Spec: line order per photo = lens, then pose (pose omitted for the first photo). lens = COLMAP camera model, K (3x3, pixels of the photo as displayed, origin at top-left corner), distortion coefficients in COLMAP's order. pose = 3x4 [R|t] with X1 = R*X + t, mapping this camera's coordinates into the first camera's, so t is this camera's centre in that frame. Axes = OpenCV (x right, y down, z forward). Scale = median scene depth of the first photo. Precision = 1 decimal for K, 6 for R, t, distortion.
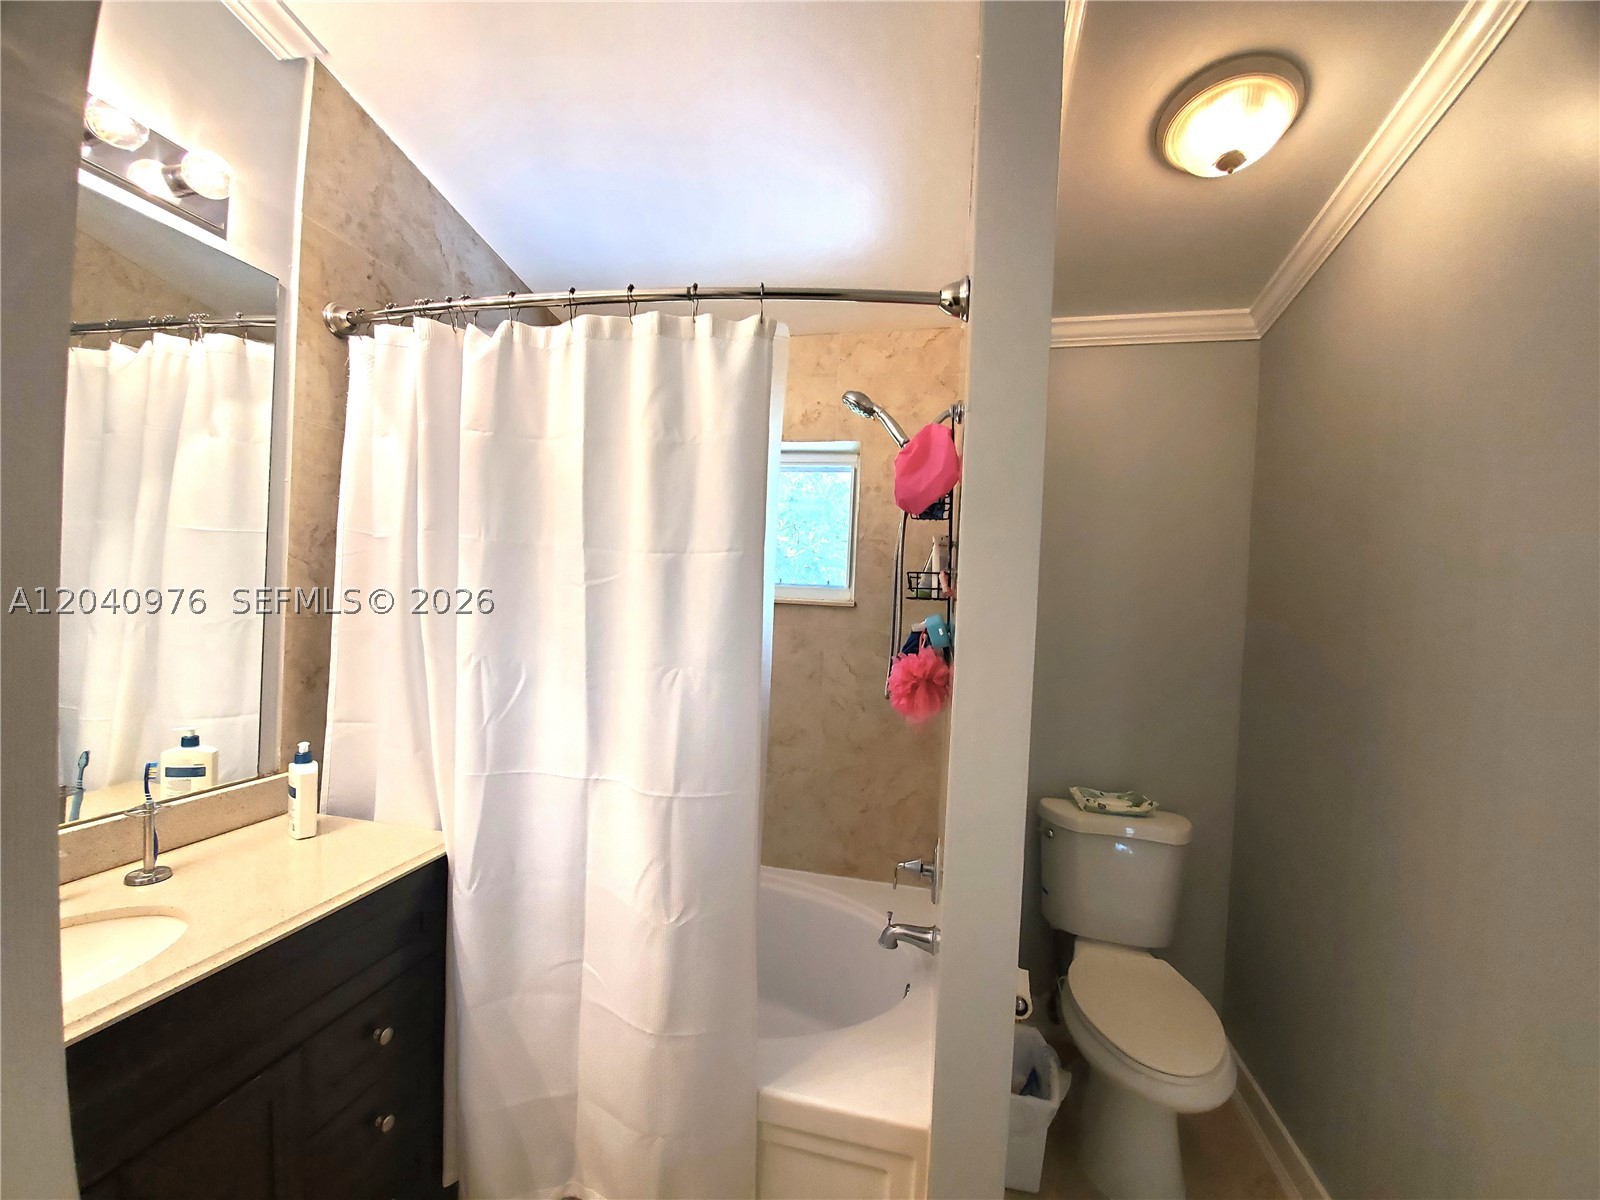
lens RADIAL K [[649.4, 0, 806.0], [0, 649.4, 625.9], [0, 0, 1]] dist [-0.008289, -0.000157]
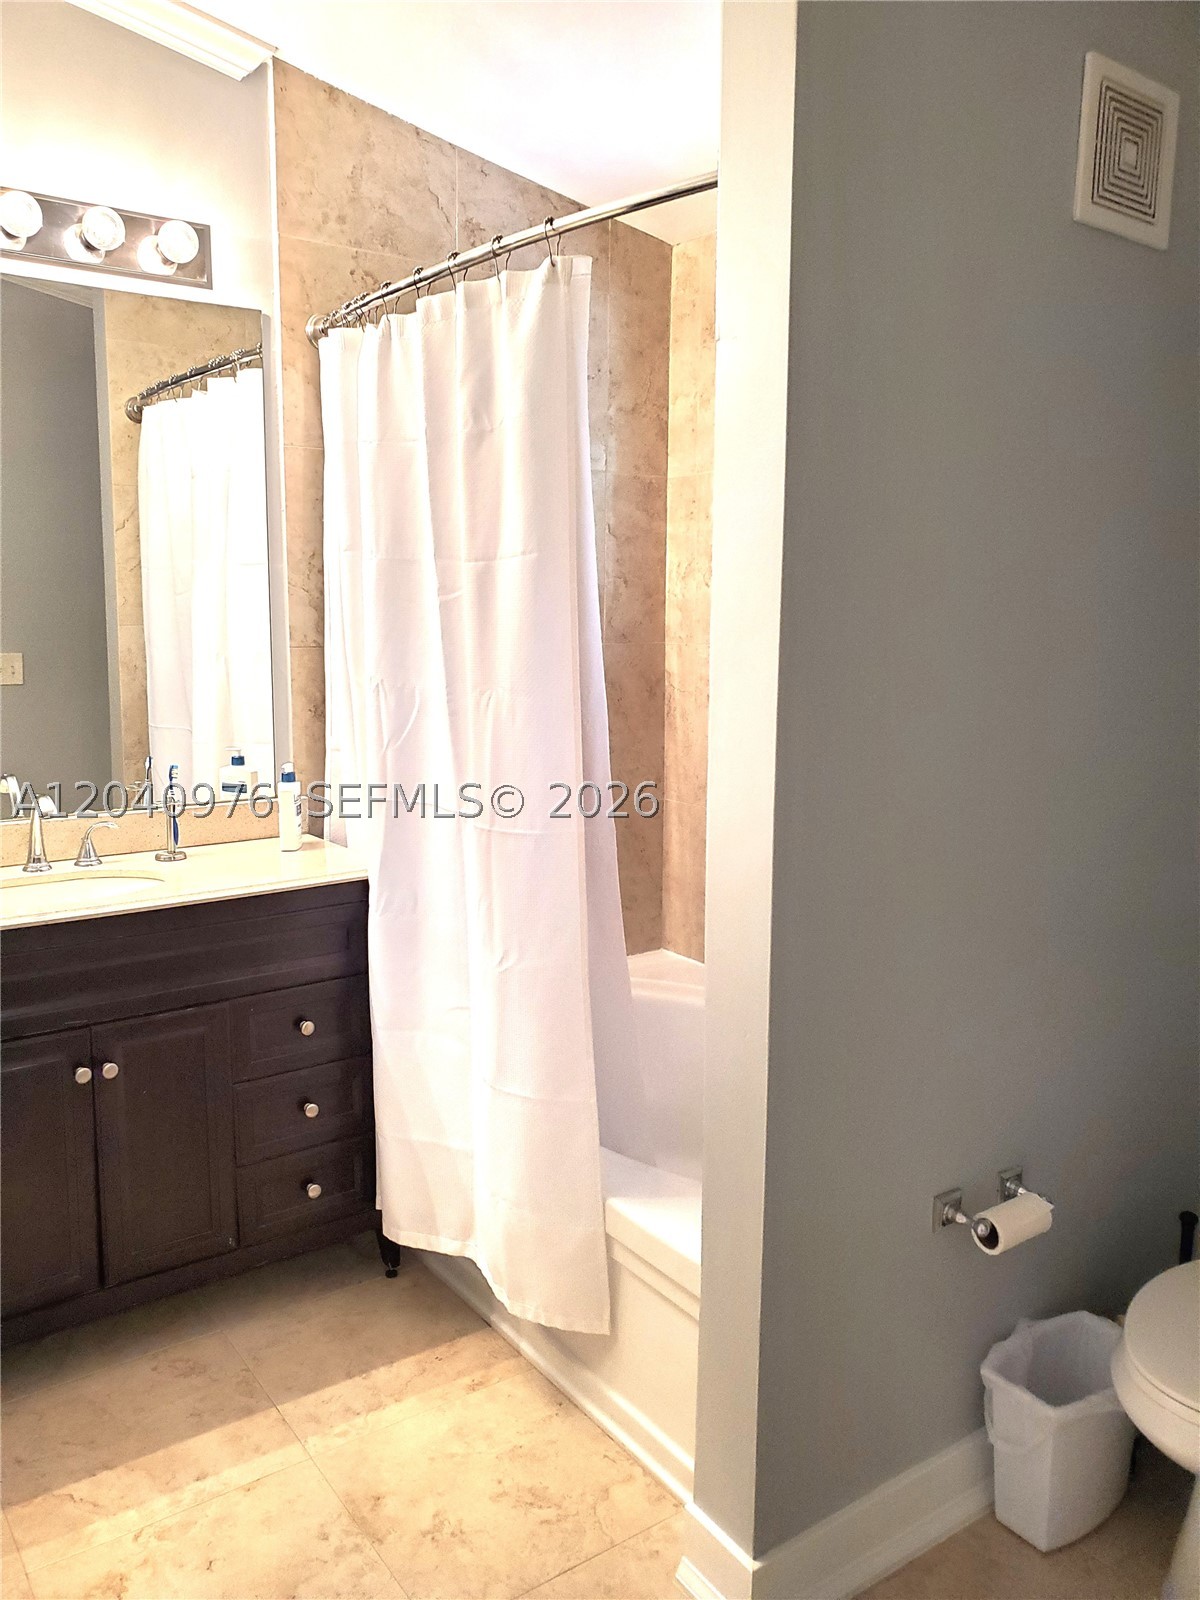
lens RADIAL K [[1245.8, 0, 600.0], [0, 1245.8, 800.0], [0, 0, 1]] dist [0.068823, -0.084836]
pose [[0.733974, 0.058988, -0.676611, 0.941385], [0.009505, 0.995231, 0.097077, 0.043386], [0.679111, -0.077683, 0.729913, -0.147677]]
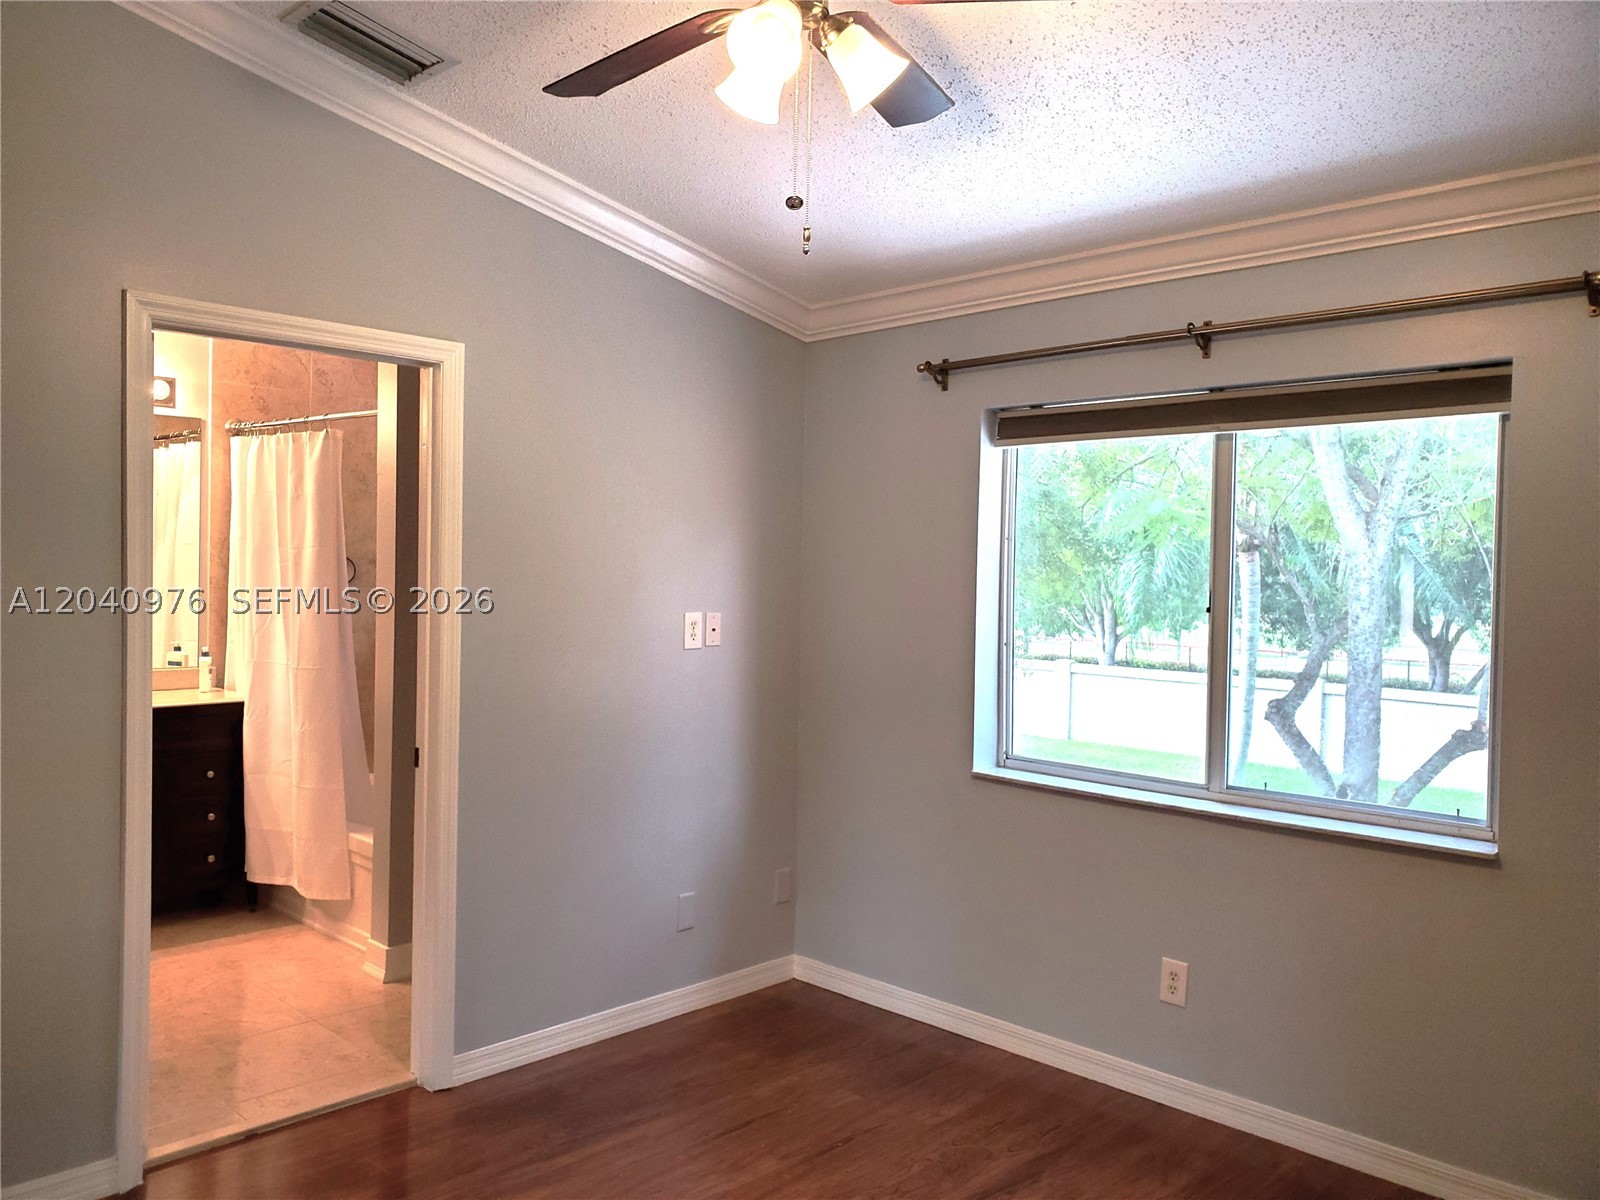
lens RADIAL K [[1257.4, 0, 793.5], [0, 1257.4, 632.4], [0, 0, 1]] dist [0.002373, 0.010213]
pose [[0.843651, -0.000827, -0.536892, 2.755673], [-0.000866, 0.999995, -0.002901, 0.135989], [0.536892, 0.002912, 0.843646, -1.275064]]
